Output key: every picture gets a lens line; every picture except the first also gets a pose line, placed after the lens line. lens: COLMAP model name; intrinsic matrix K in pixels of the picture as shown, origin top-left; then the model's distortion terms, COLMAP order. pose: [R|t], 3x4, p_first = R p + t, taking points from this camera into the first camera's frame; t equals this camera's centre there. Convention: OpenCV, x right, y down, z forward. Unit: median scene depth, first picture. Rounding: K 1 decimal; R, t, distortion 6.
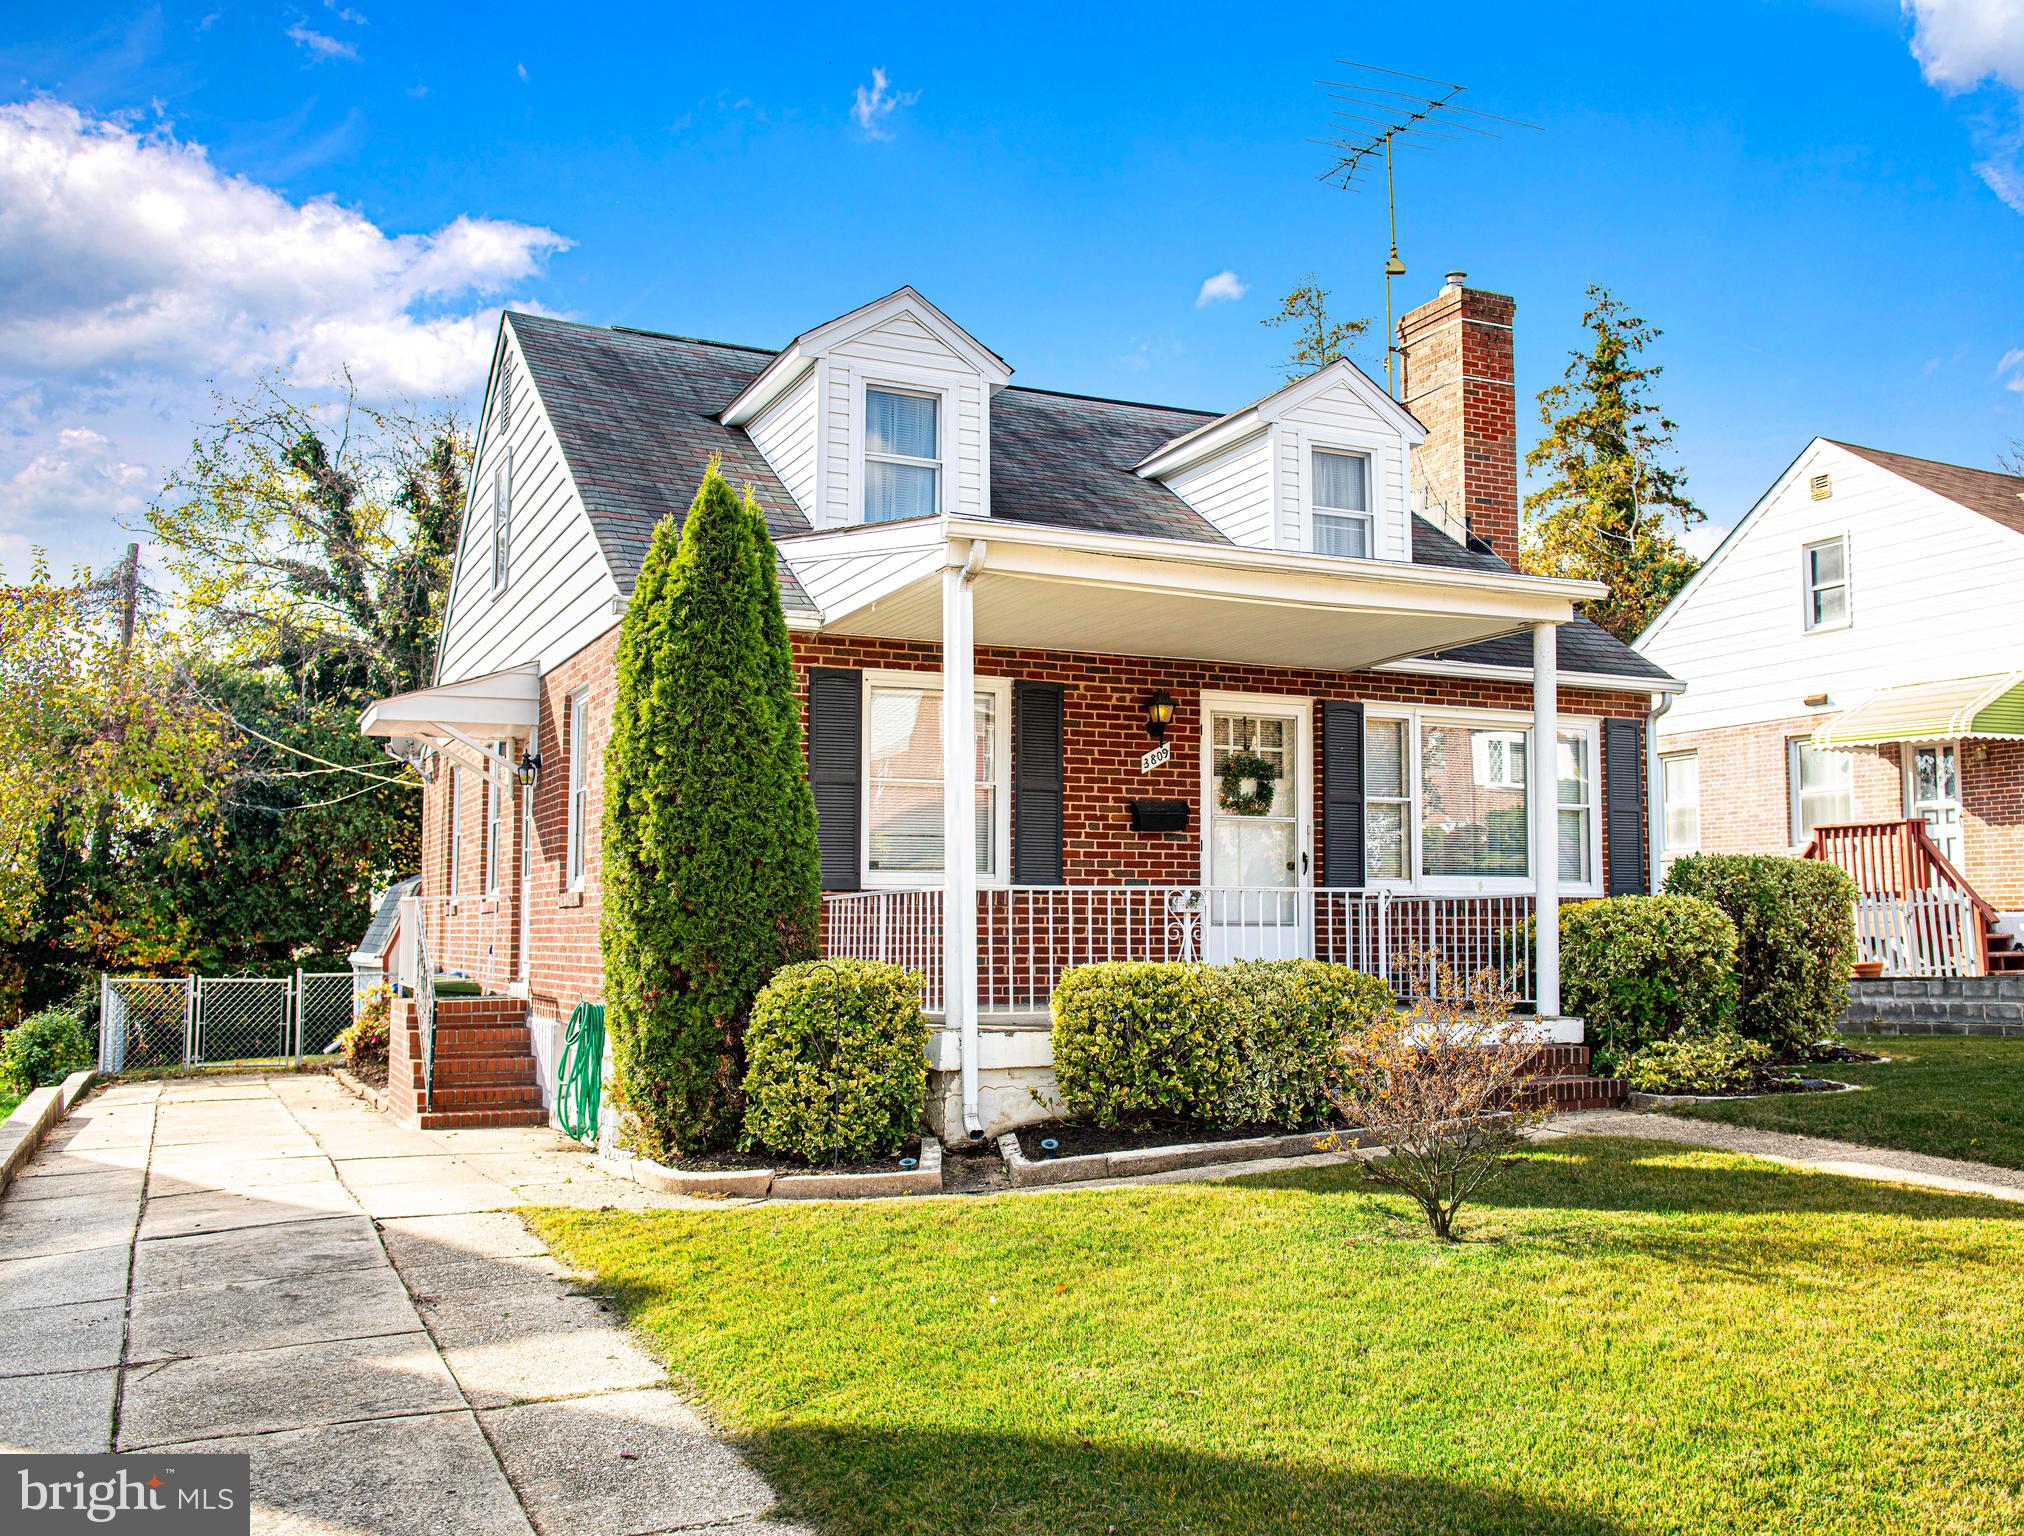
lens RADIAL K [[1893.4, 0, 1120.8], [0, 1893.4, 771.2], [0, 0, 1]] dist [-0.010107, 0.002134]
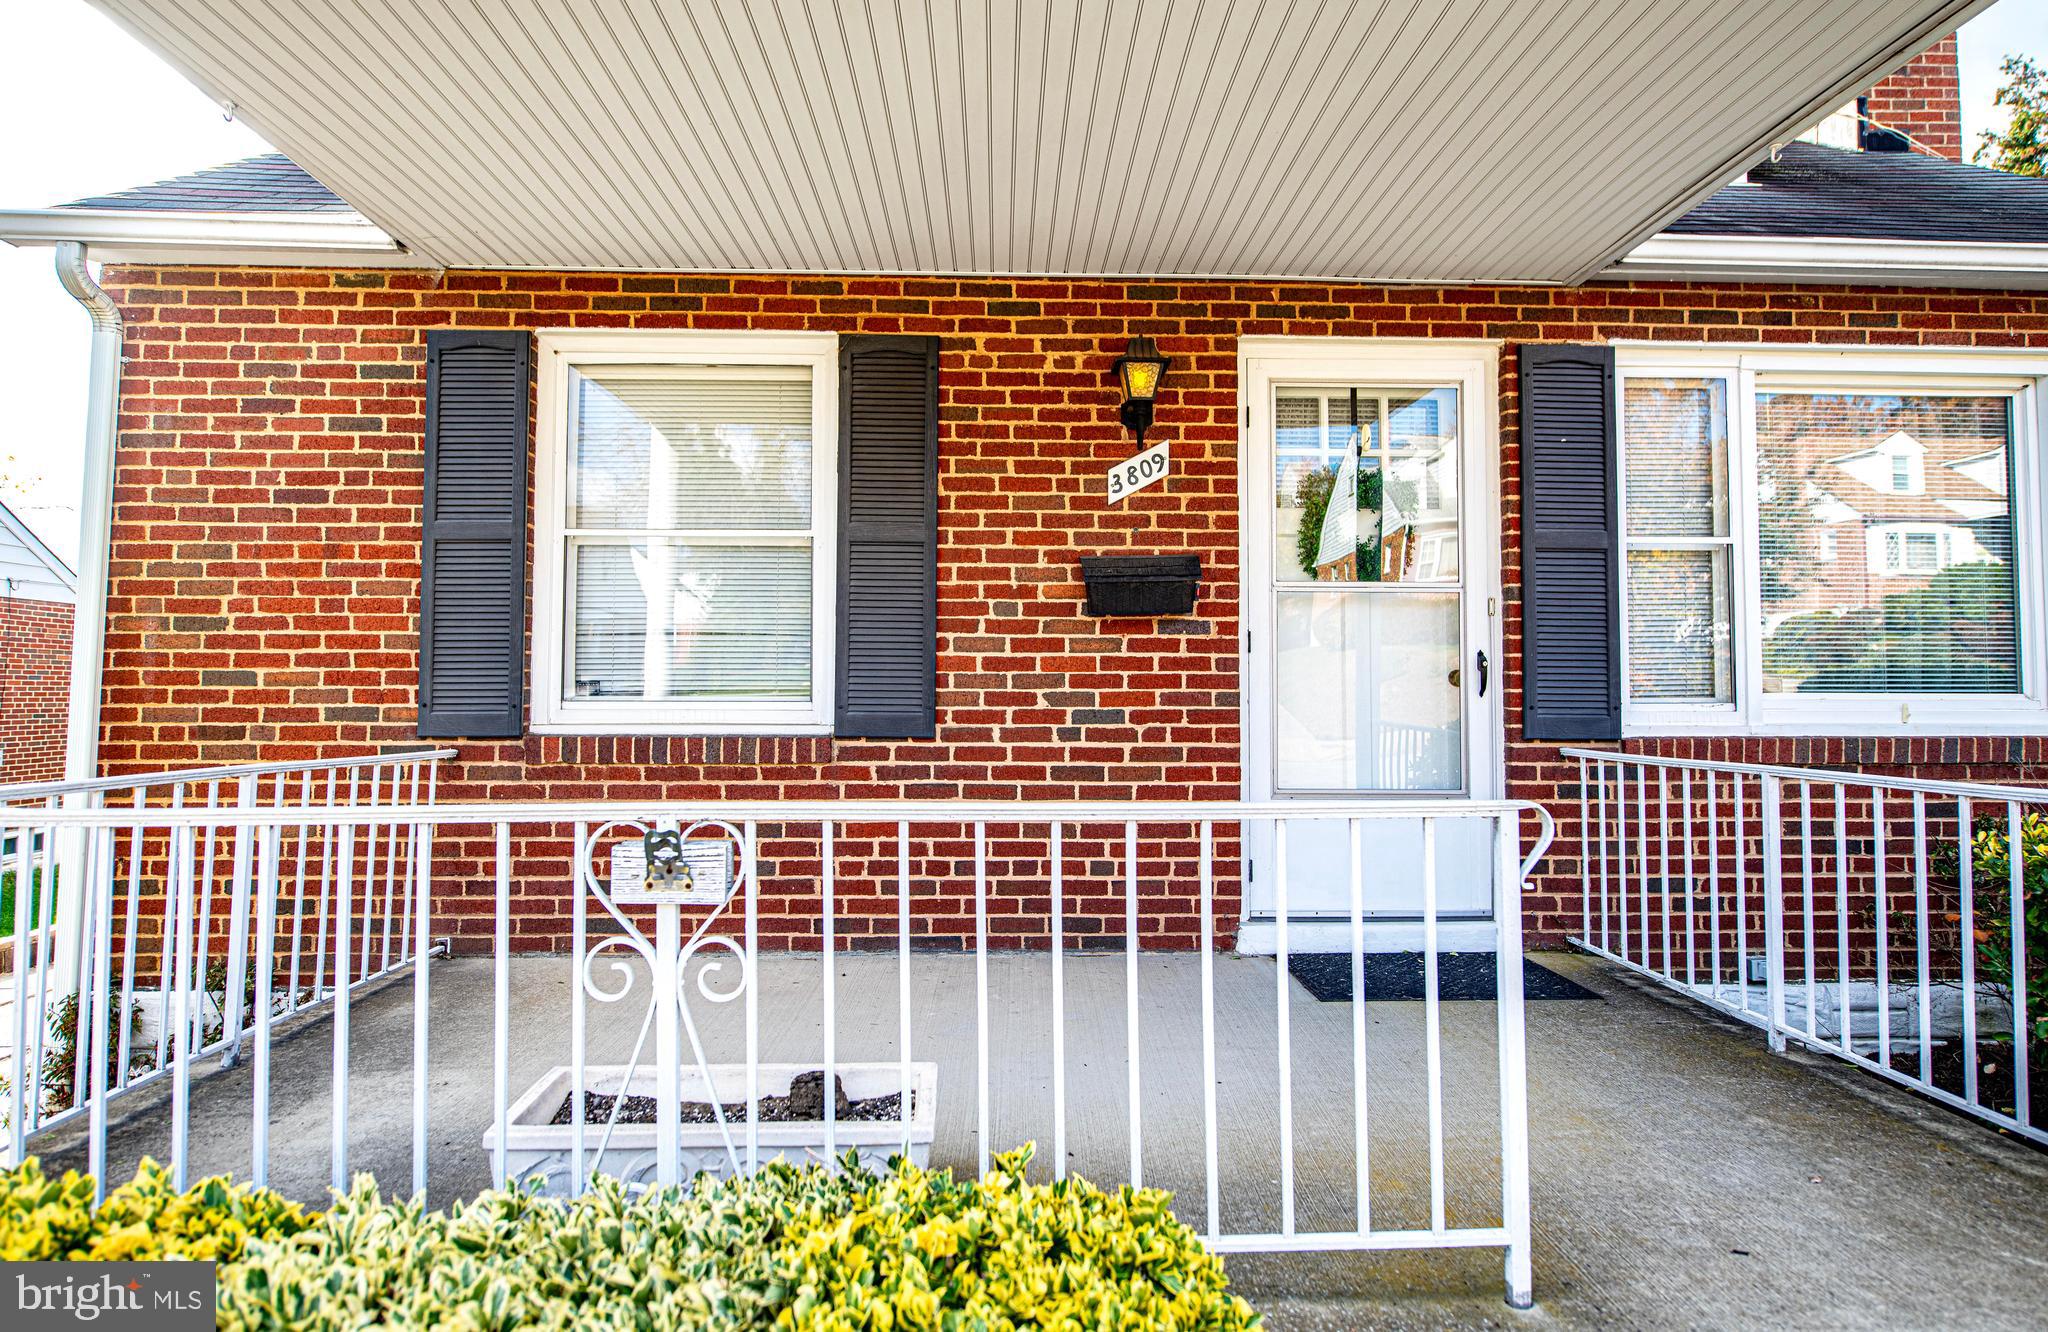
lens RADIAL K [[1185.1, 0, 1028.6], [0, 1185.1, 634.2], [0, 0, 1]] dist [-0.001218, -0.000710]
pose [[0.908235, -0.017687, -0.418086, 0.124801], [0.032950, 0.999027, 0.029316, 0.026268], [0.417161, -0.040402, 0.907934, 0.695833]]
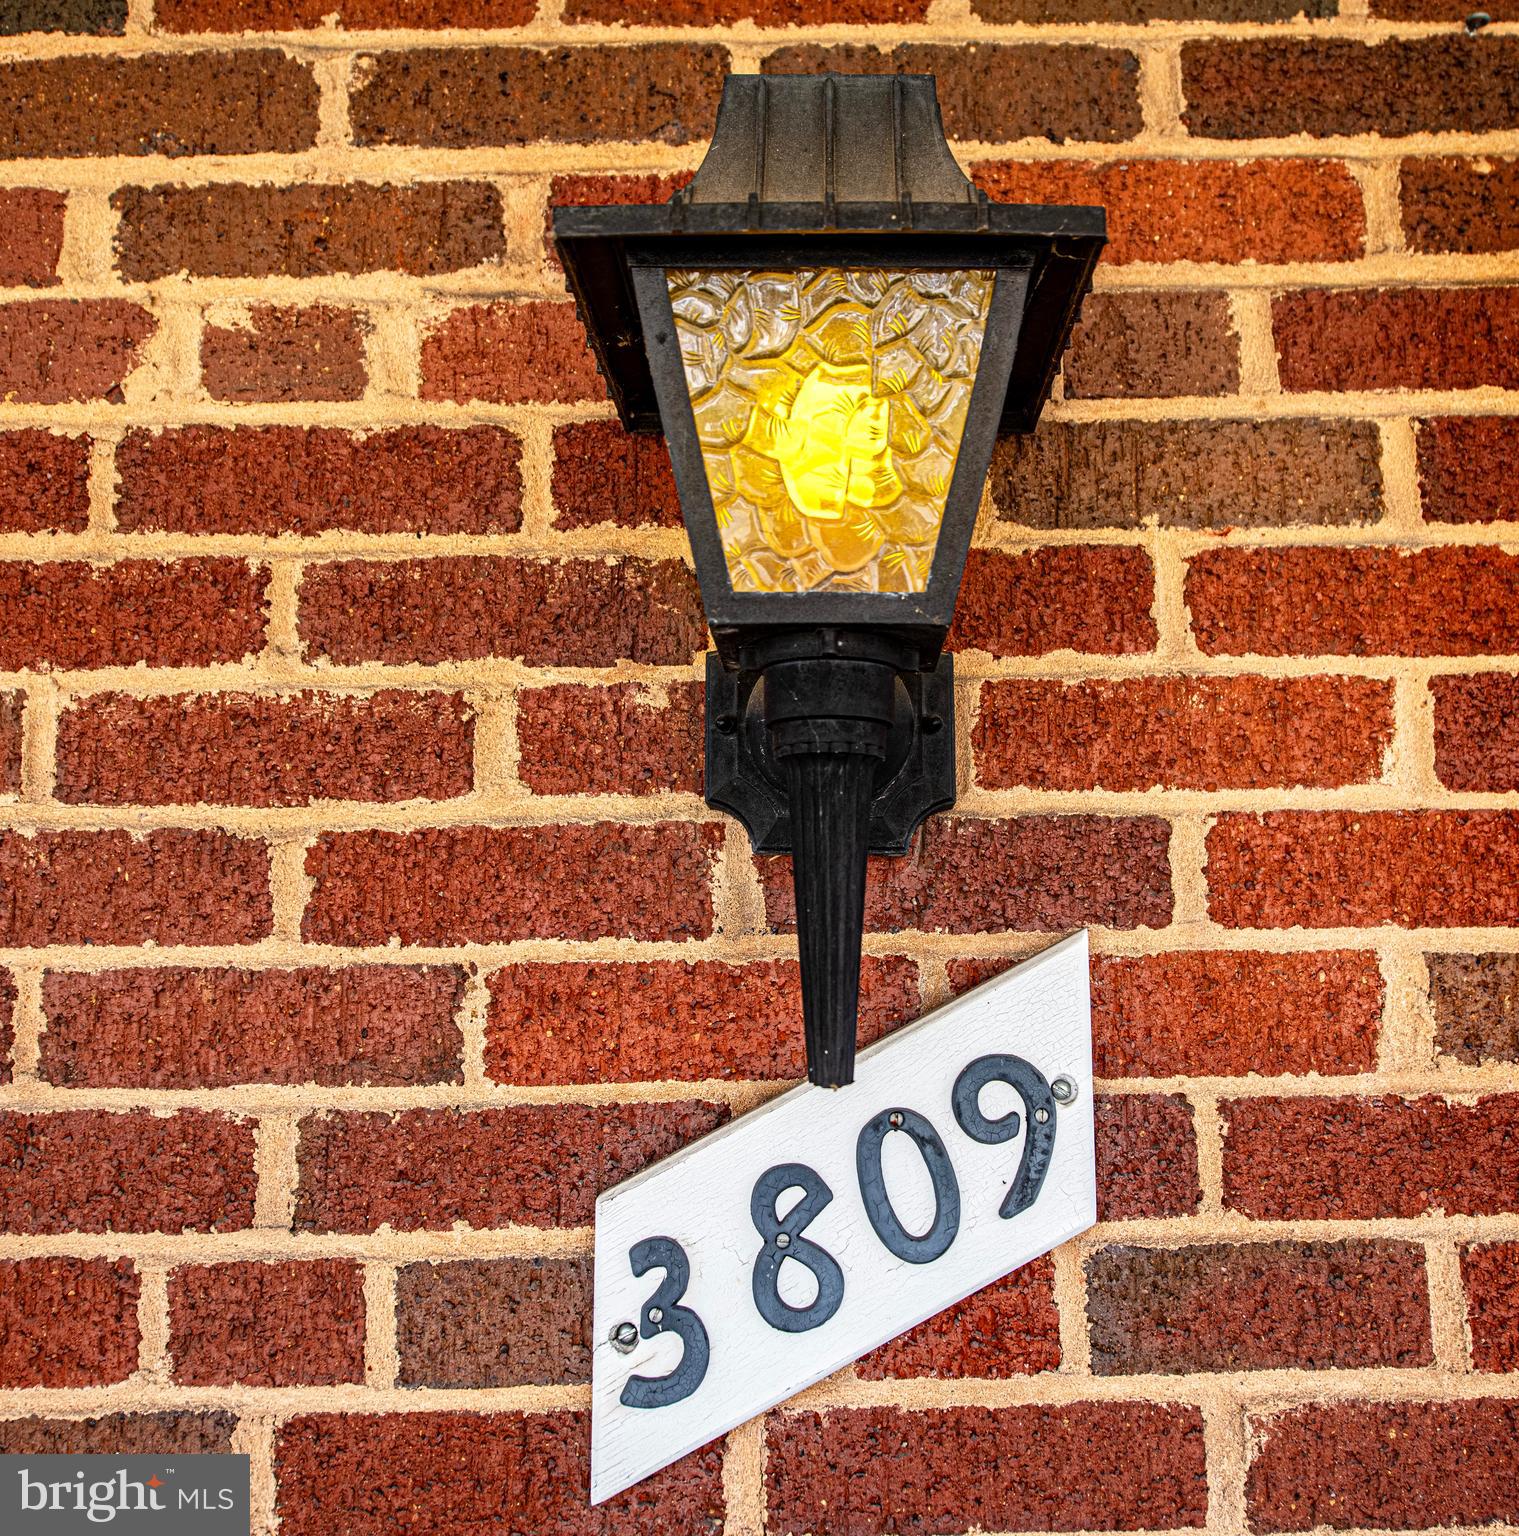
lens RADIAL K [[1509.9, 0, 832.2], [0, 1509.9, 738.1], [0, 0, 1]] dist [0.000261, -0.002112]
pose [[0.895861, -0.076169, -0.437758, 0.040895], [0.046819, 0.995895, -0.077469, -0.018770], [0.441862, 0.048906, 0.895749, 0.955991]]
